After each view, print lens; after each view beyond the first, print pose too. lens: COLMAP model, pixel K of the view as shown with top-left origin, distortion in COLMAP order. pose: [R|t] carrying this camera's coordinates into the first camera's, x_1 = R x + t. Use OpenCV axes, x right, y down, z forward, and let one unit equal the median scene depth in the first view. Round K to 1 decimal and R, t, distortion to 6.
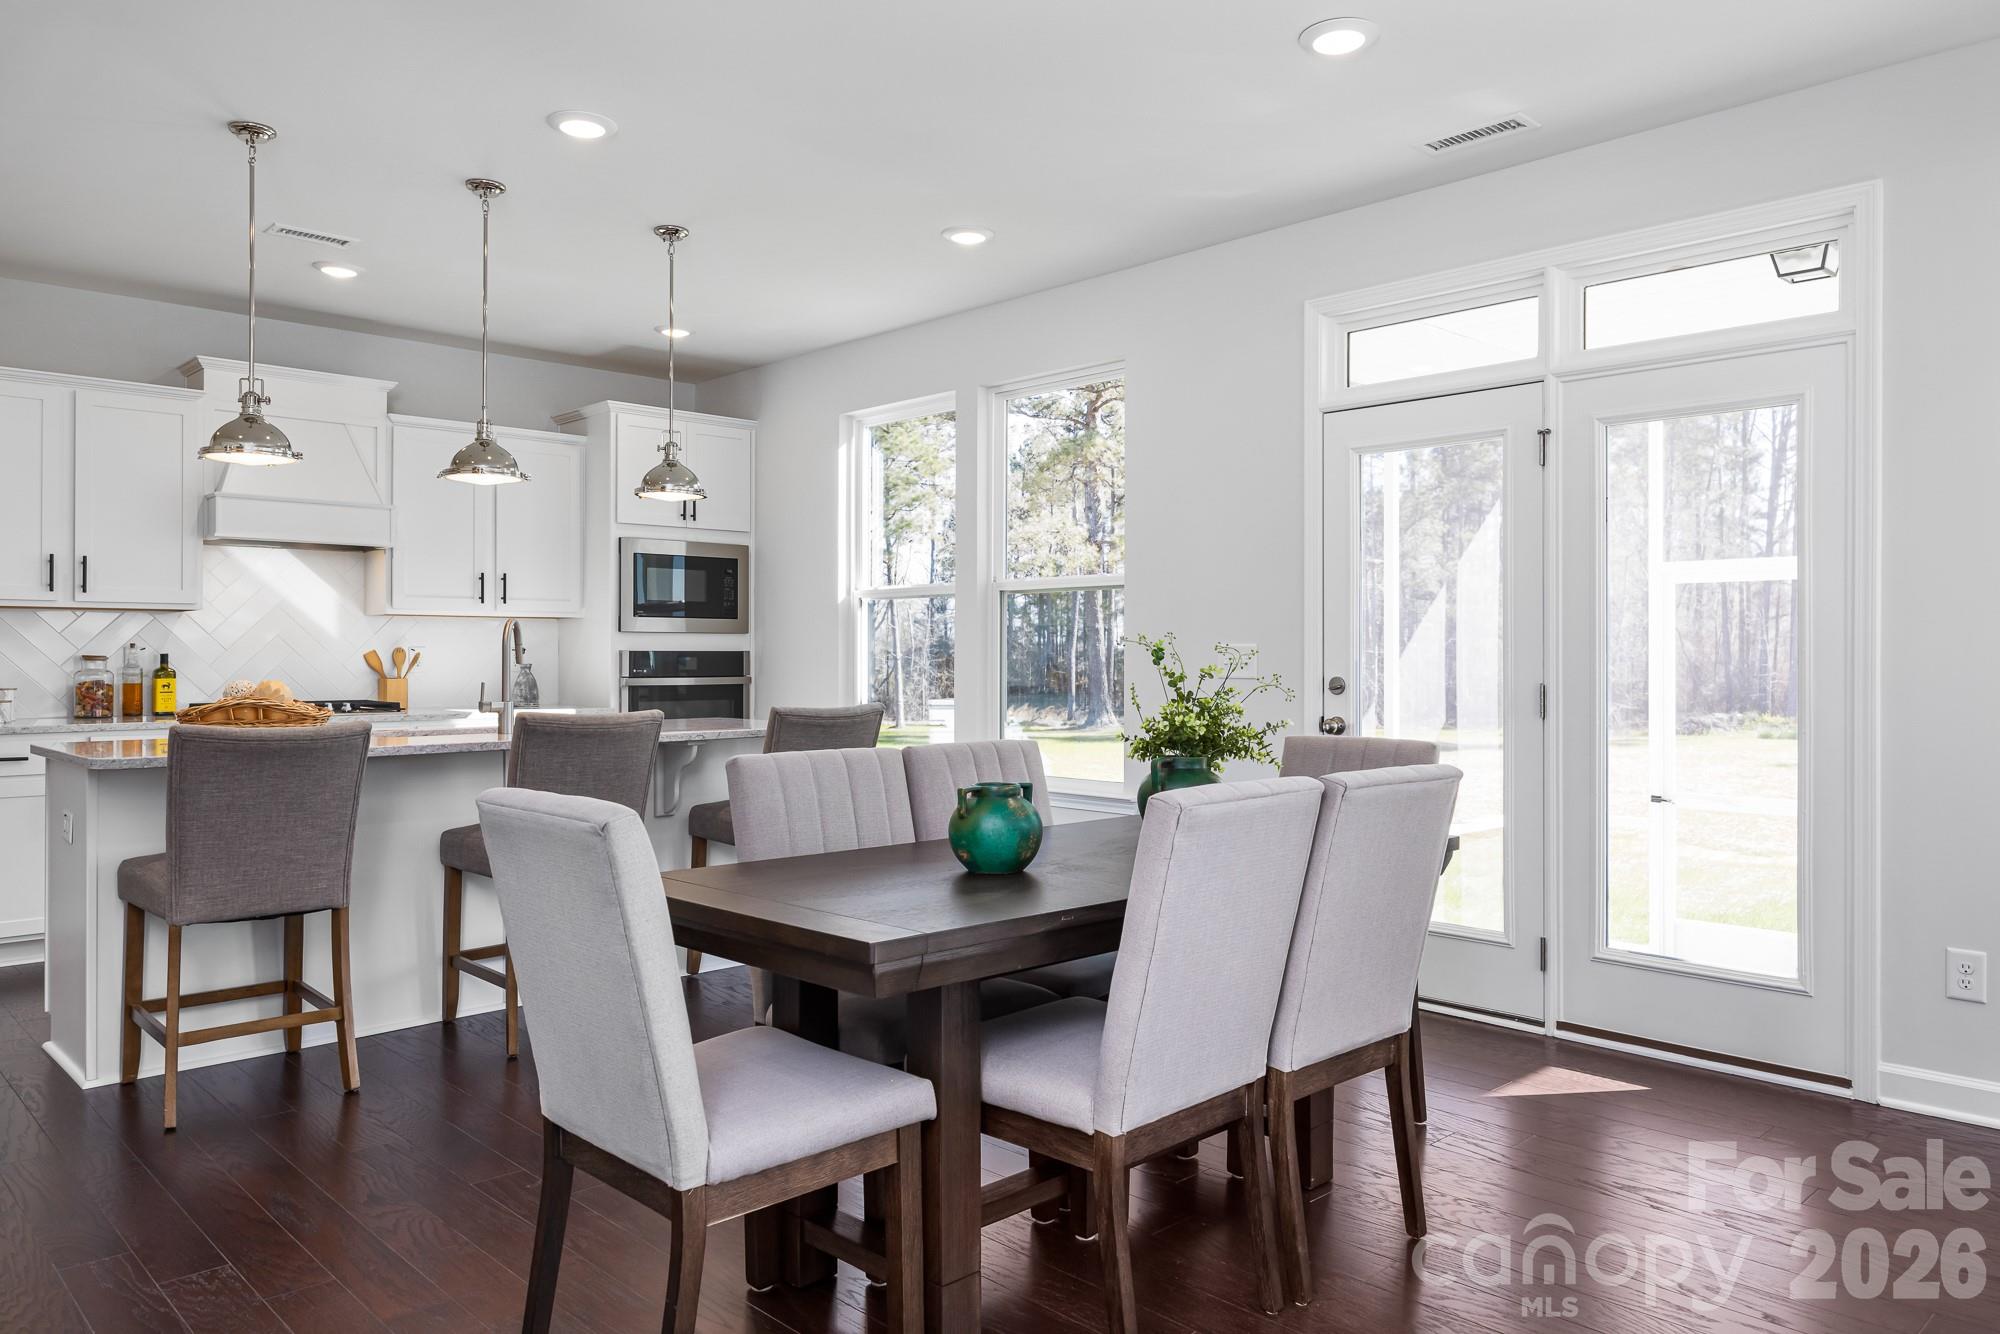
lens RADIAL K [[1370.5, 0, 1005.2], [0, 1370.5, 652.5], [0, 0, 1]] dist [-0.010508, -0.000698]
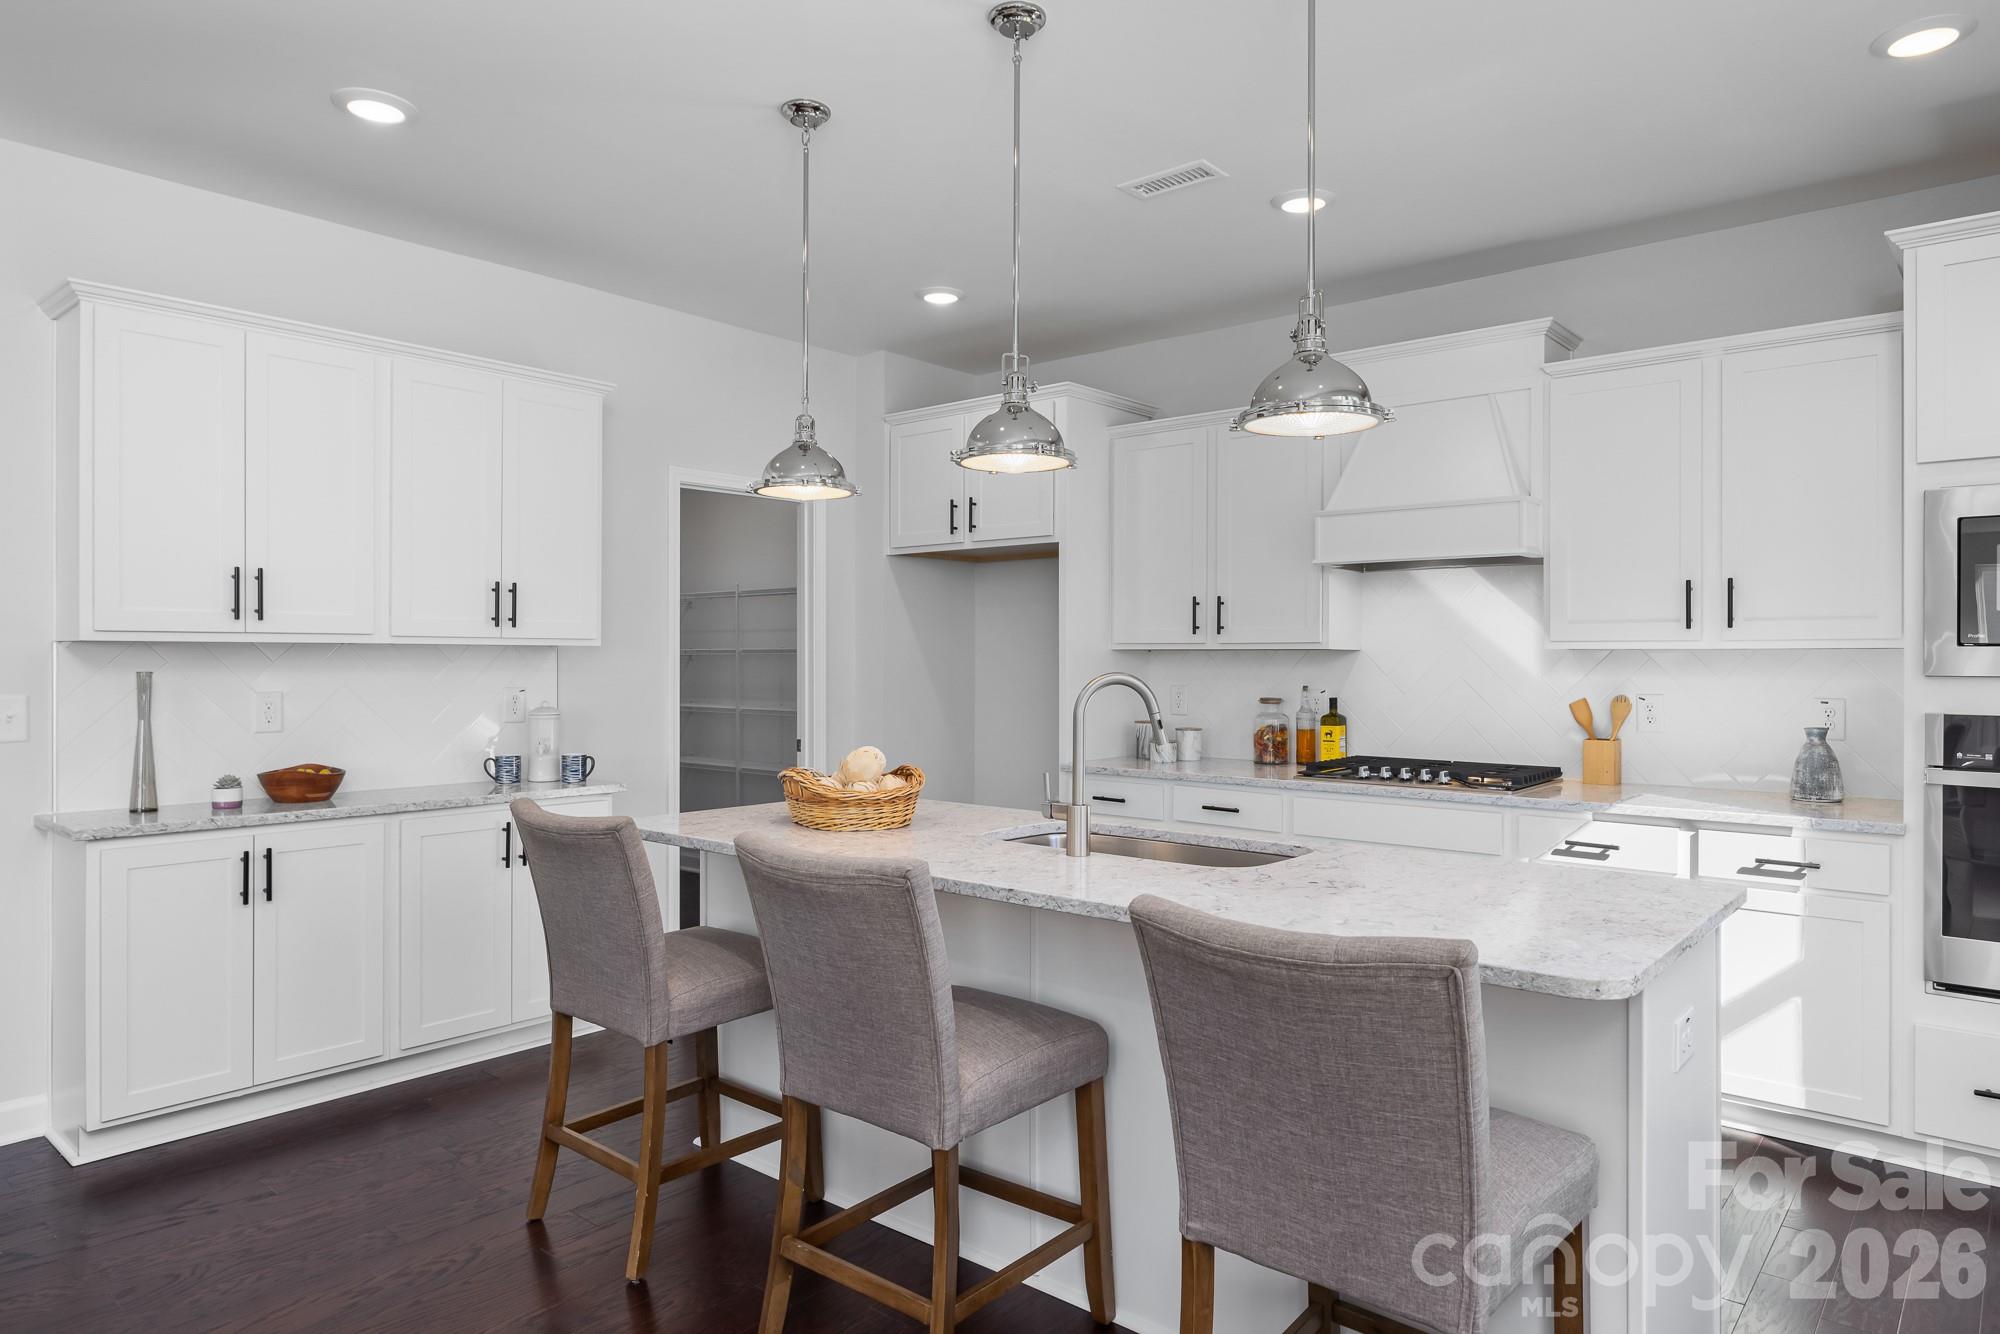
lens RADIAL K [[1213.3, 0, 1003.8], [0, 1213.3, 661.5], [0, 0, 1]] dist [-0.007505, -0.001751]
pose [[0.101762, 0.003202, -0.994804, 0.149068], [-0.000764, 0.999995, 0.003140, -0.024763], [0.994809, 0.000441, 0.101764, 0.695920]]
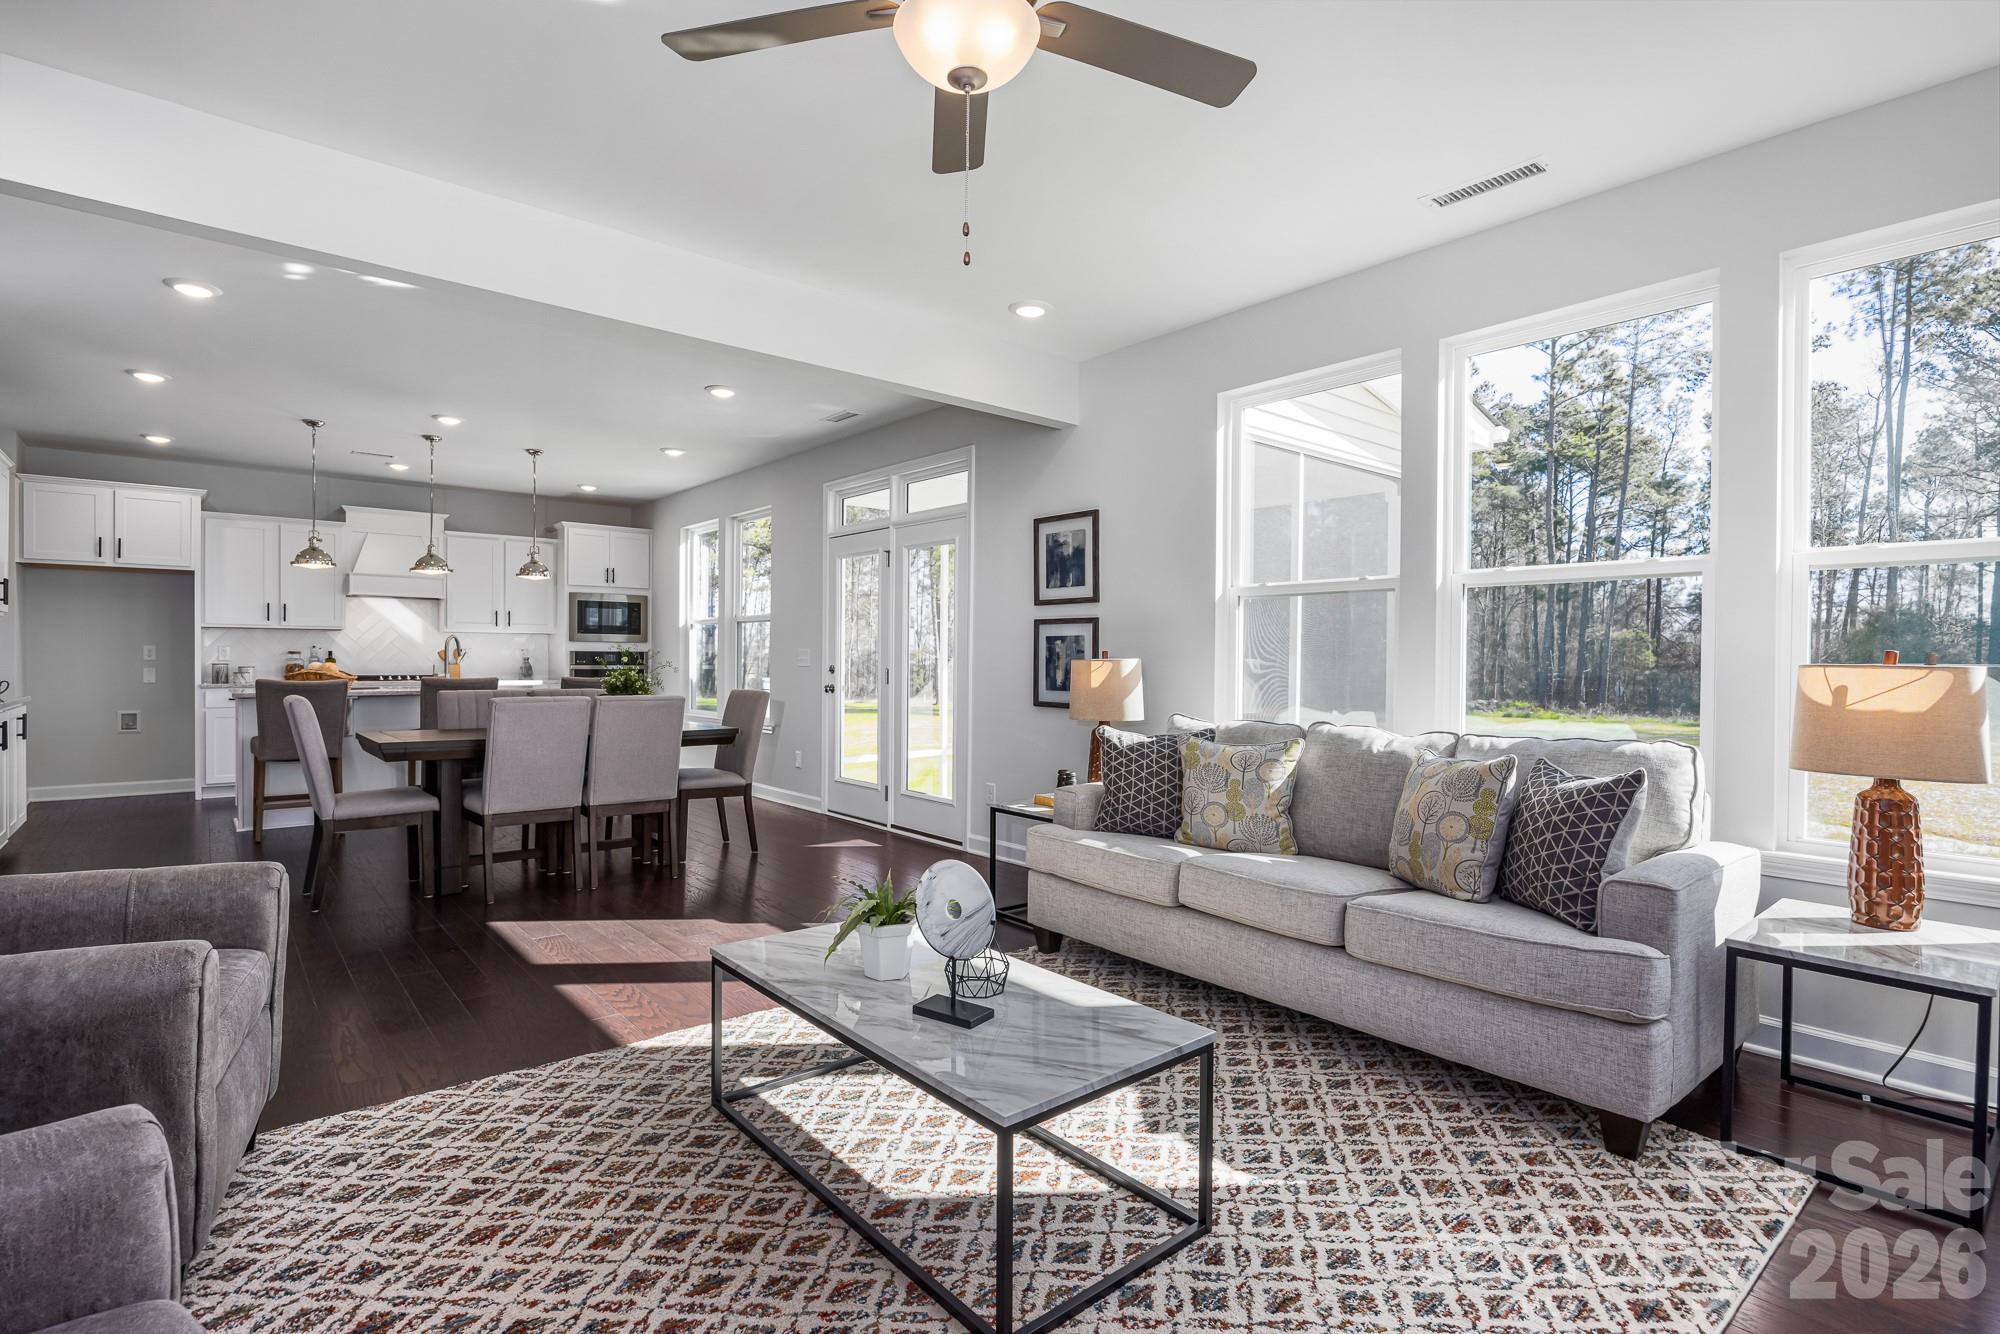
lens RADIAL K [[973.2, 0, 1010.0], [0, 973.2, 665.6], [0, 0, 1]] dist [-0.002573, -0.001146]
pose [[0.997058, 0.007885, -0.076248, 0.506032], [-0.007067, 0.999915, 0.011001, 0.000446], [0.076328, -0.010430, 0.997028, -0.371664]]
